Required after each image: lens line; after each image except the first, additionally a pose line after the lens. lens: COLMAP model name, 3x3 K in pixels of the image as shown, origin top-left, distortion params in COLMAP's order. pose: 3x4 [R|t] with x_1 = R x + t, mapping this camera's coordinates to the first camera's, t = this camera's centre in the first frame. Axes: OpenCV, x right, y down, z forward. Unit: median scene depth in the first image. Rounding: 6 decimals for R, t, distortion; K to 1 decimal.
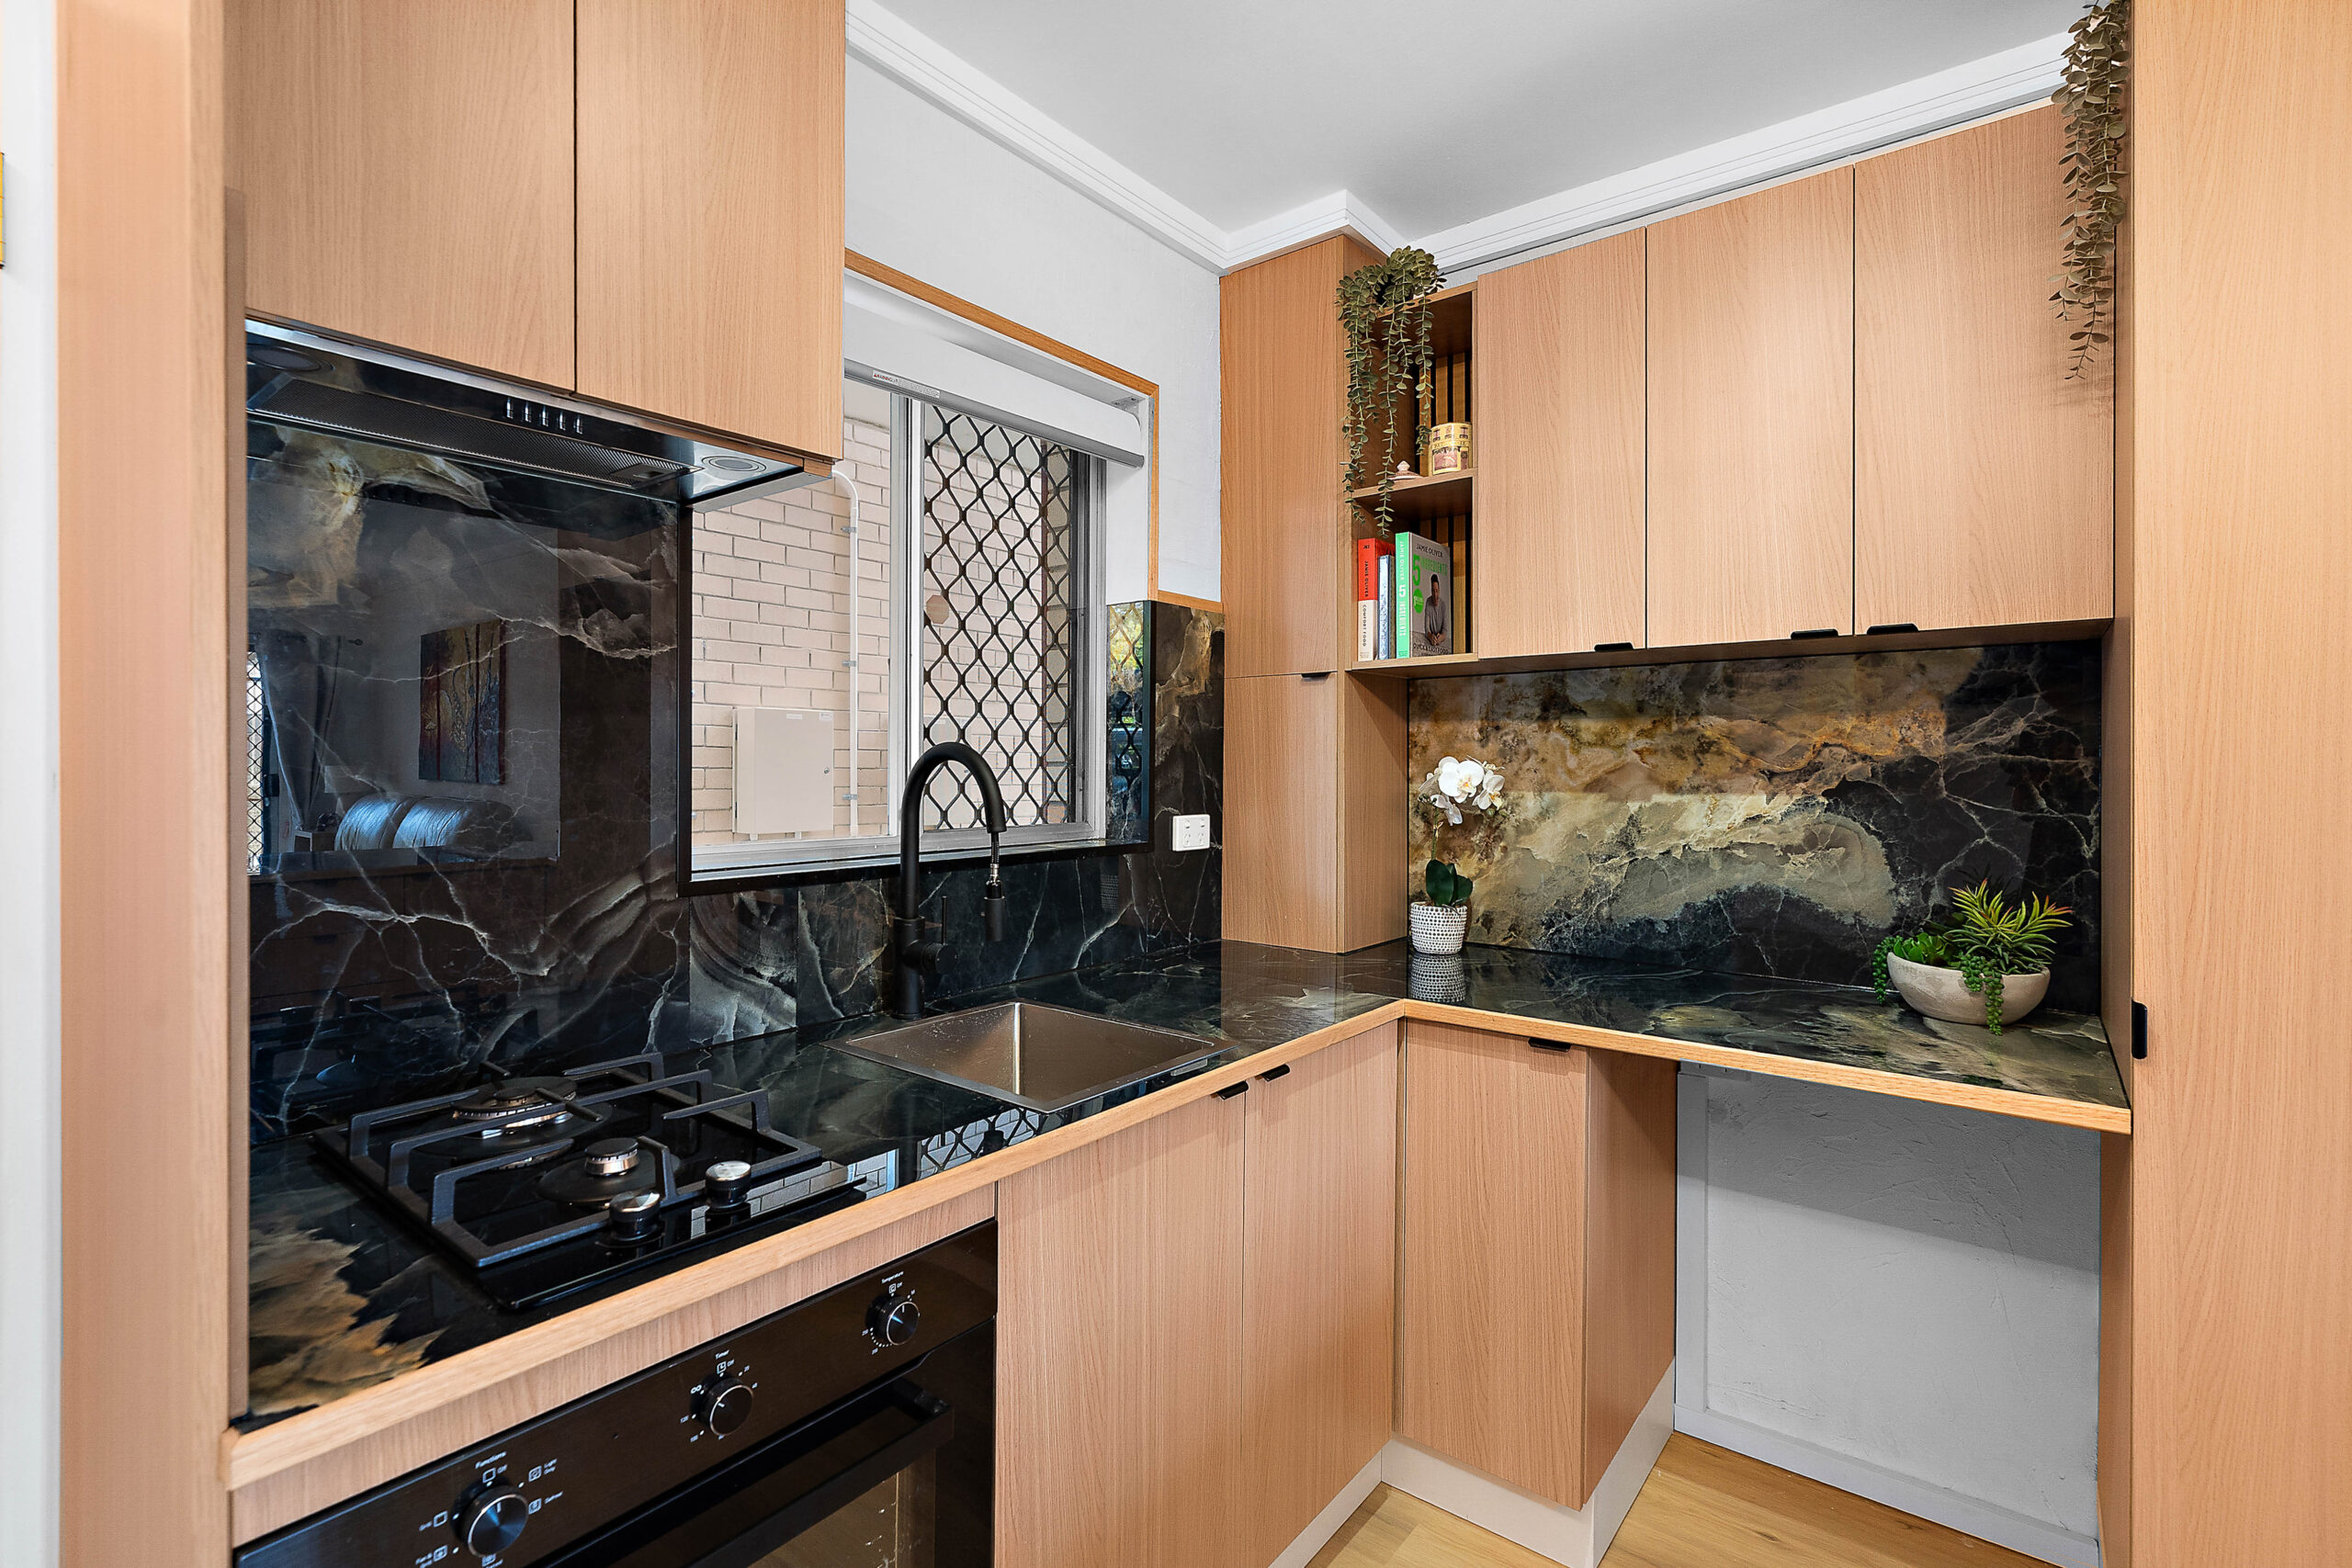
lens RADIAL K [[1080.1, 0, 1174.5], [0, 1080.1, 767.0], [0, 0, 1]] dist [-0.004253, -0.000214]
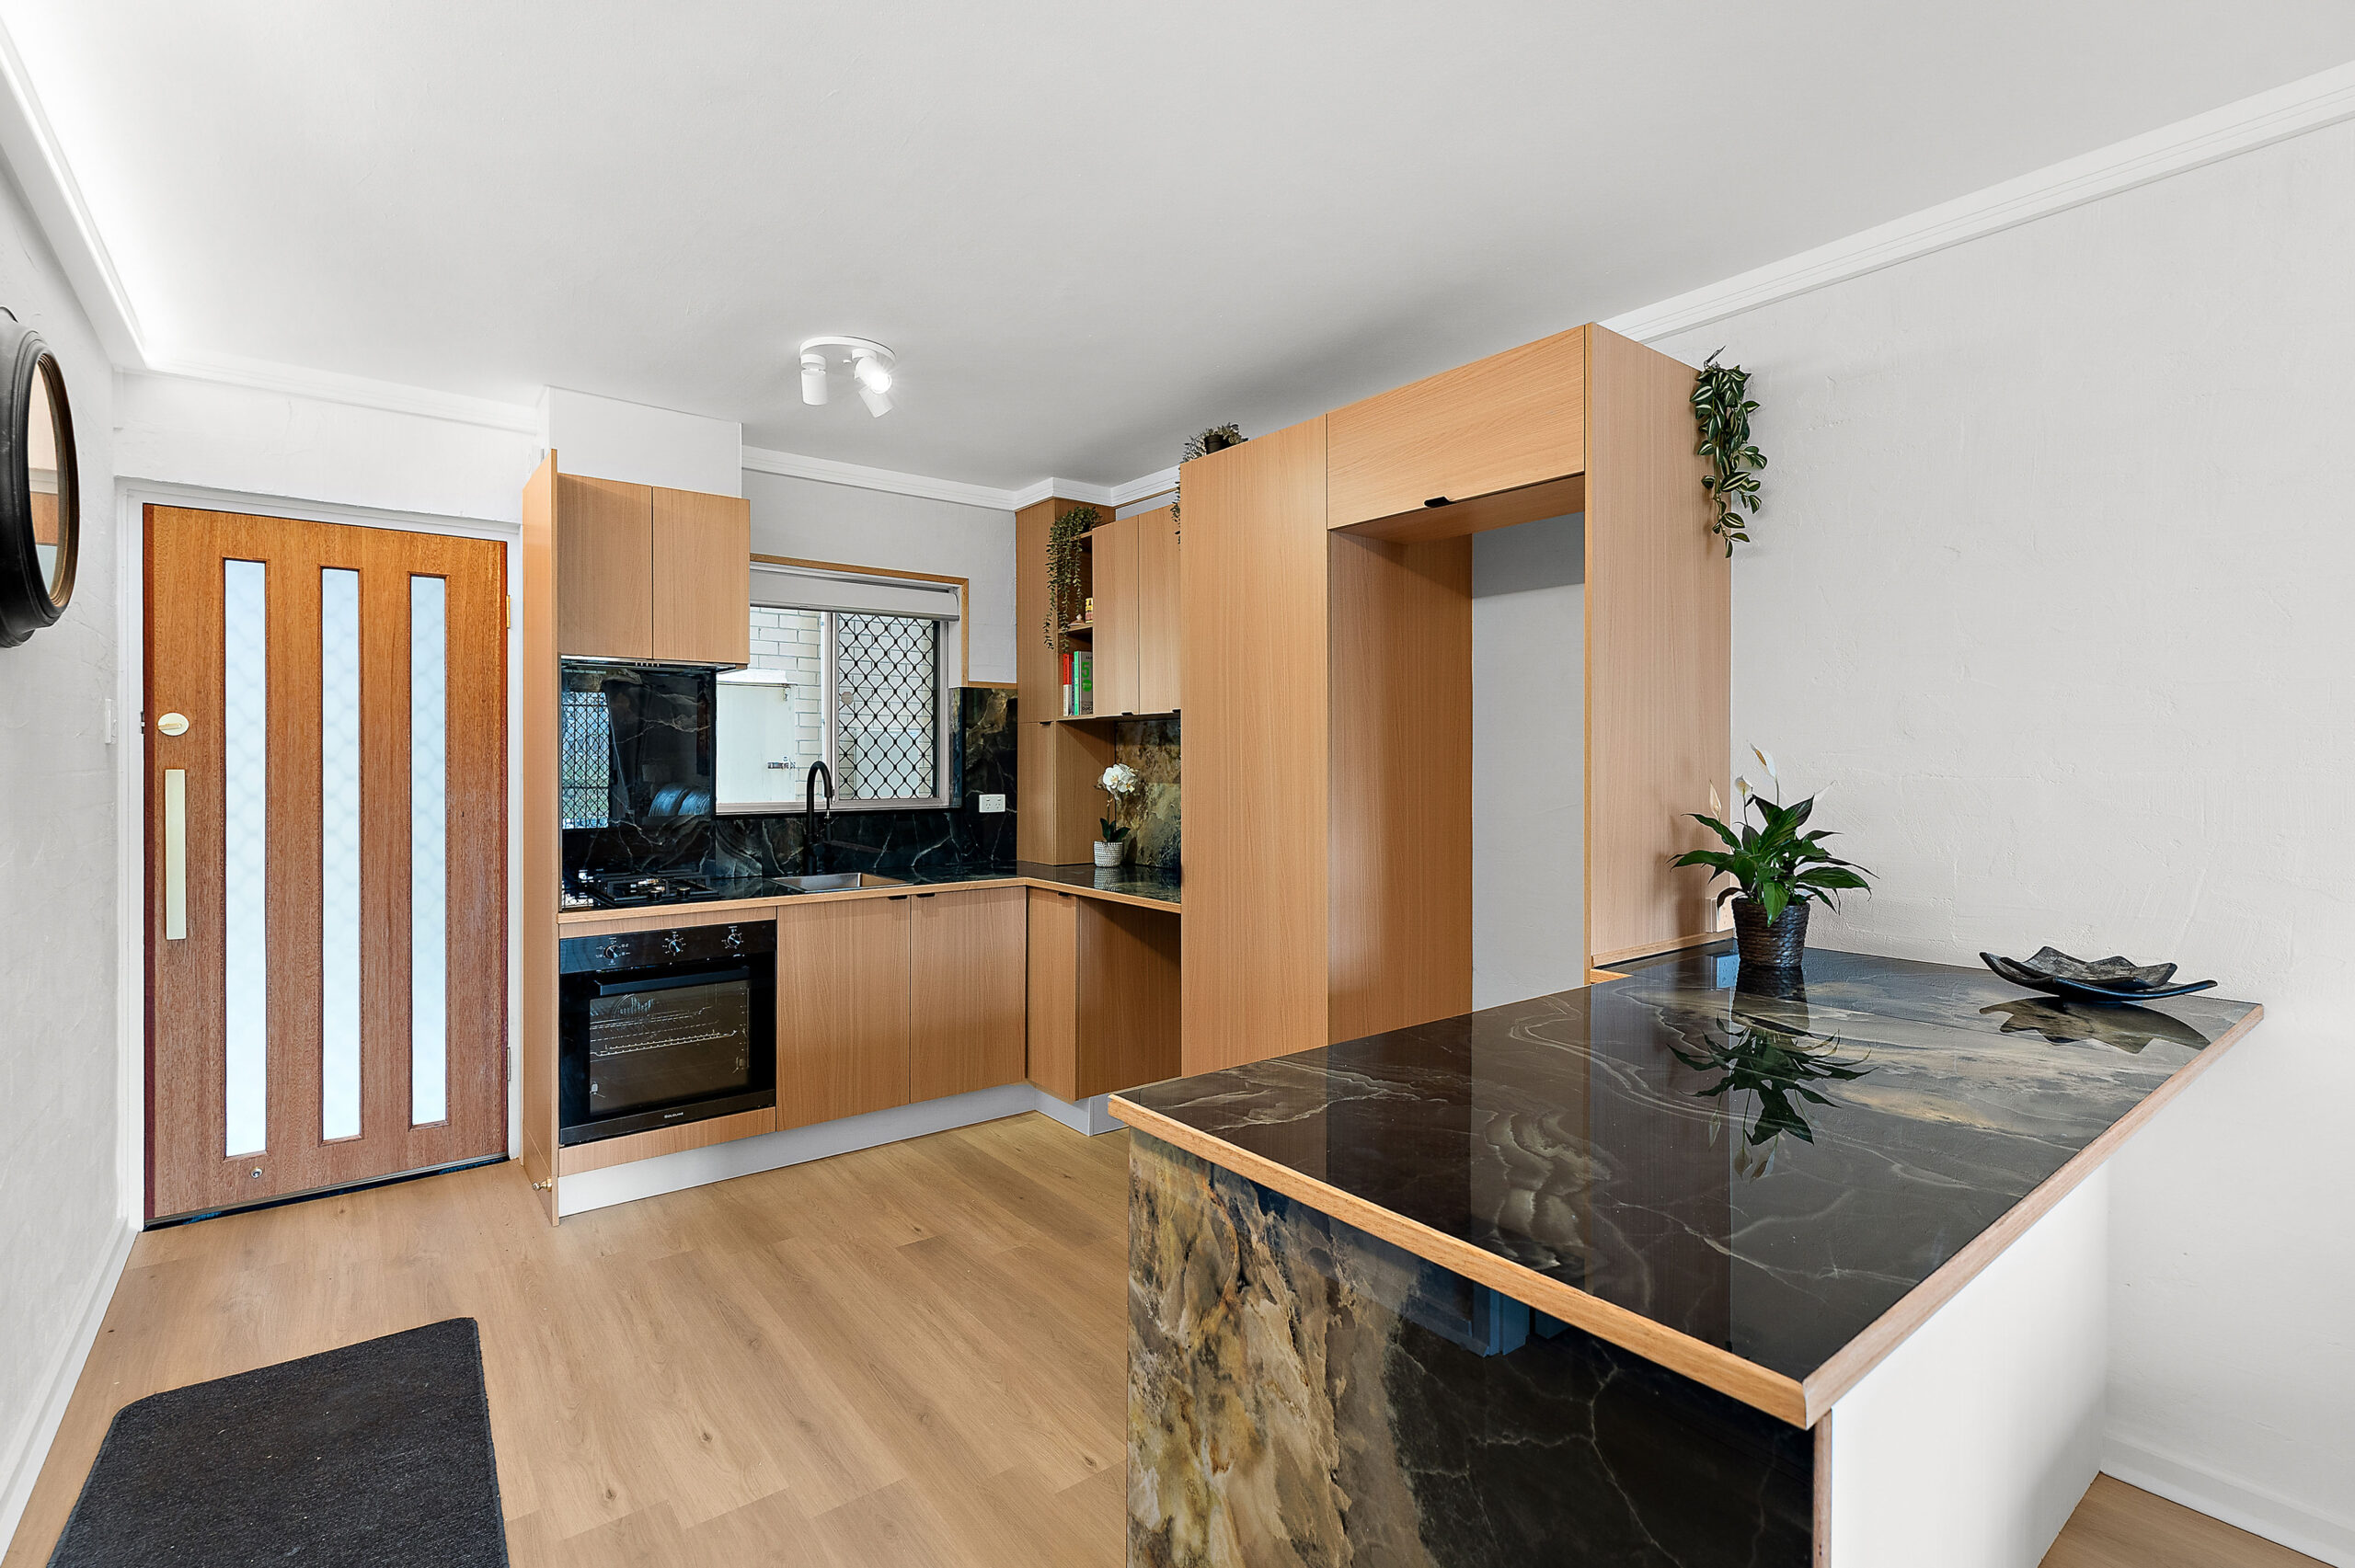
lens RADIAL K [[1081.4, 0, 1166.7], [0, 1081.4, 764.6], [0, 0, 1]] dist [-0.004253, -0.000214]
pose [[0.971342, -0.000726, -0.237685, 0.814582], [0.001380, 0.999996, 0.002587, -0.014711], [0.237682, -0.002840, 0.971339, -0.851749]]
